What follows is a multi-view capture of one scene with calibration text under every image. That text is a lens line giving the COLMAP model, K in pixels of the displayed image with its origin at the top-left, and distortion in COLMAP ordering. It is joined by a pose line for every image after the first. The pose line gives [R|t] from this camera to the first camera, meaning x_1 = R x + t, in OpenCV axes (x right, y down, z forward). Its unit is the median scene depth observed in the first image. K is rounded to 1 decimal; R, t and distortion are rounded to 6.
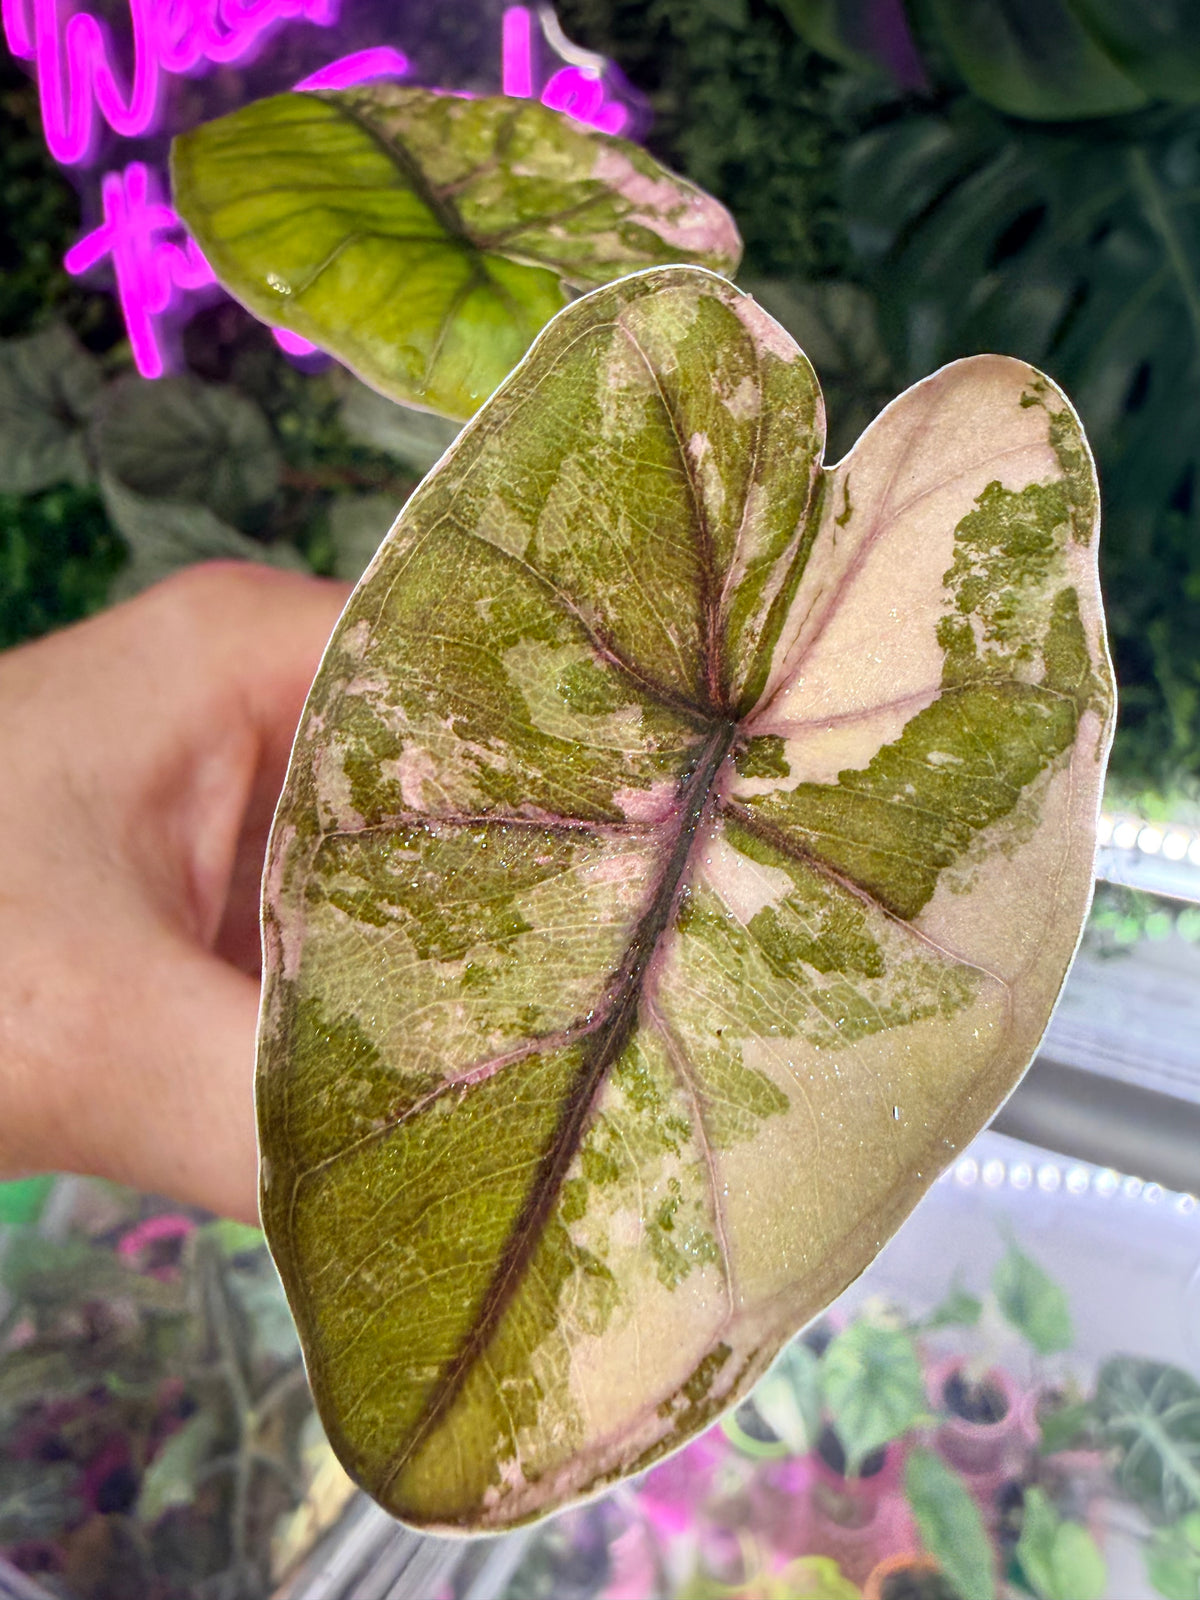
lens RADIAL K [[1251.9, 0, 592.1], [0, 1251.9, 776.5], [0, 0, 1]] dist [0.010051, 0.005499]
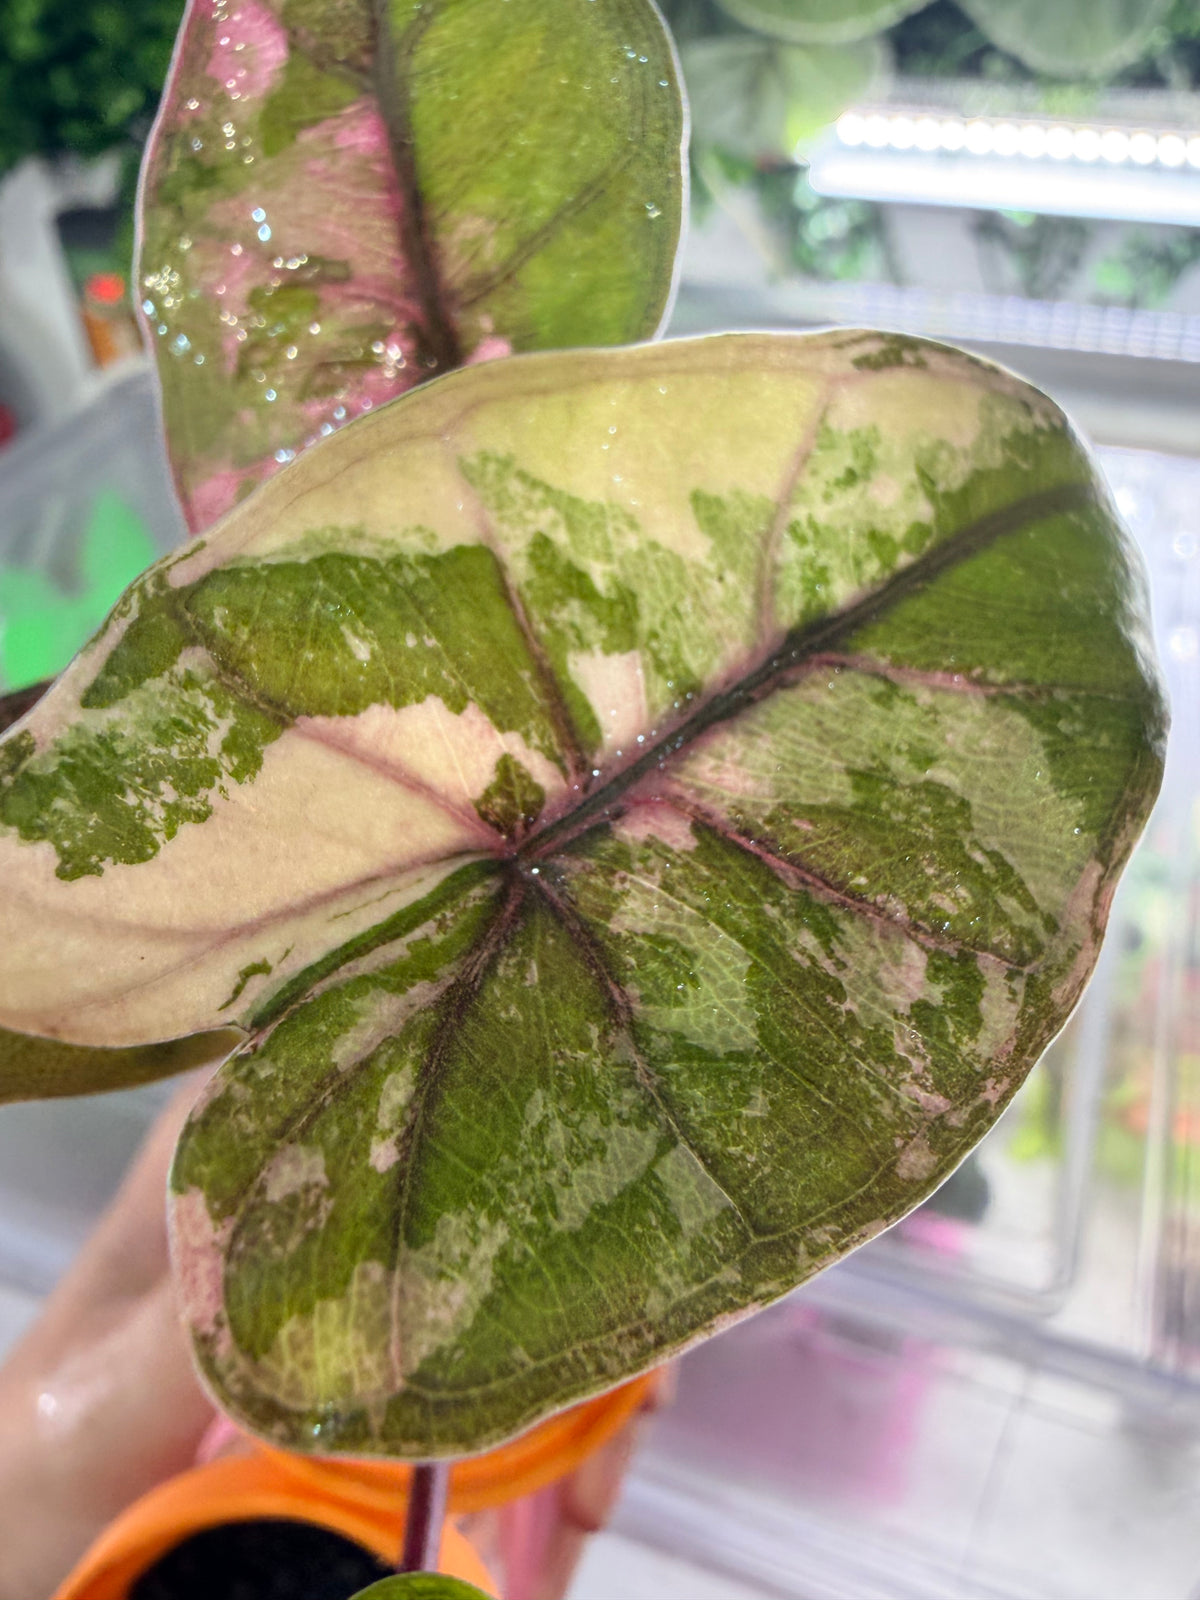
lens RADIAL K [[1251.9, 0, 592.1], [0, 1251.9, 776.5], [0, 0, 1]] dist [0.010051, 0.005499]
pose [[-0.854344, -0.518912, 0.028762, 0.077472], [0.440657, -0.693941, 0.569445, -0.466105], [-0.275532, 0.499176, 0.821526, 0.316674]]
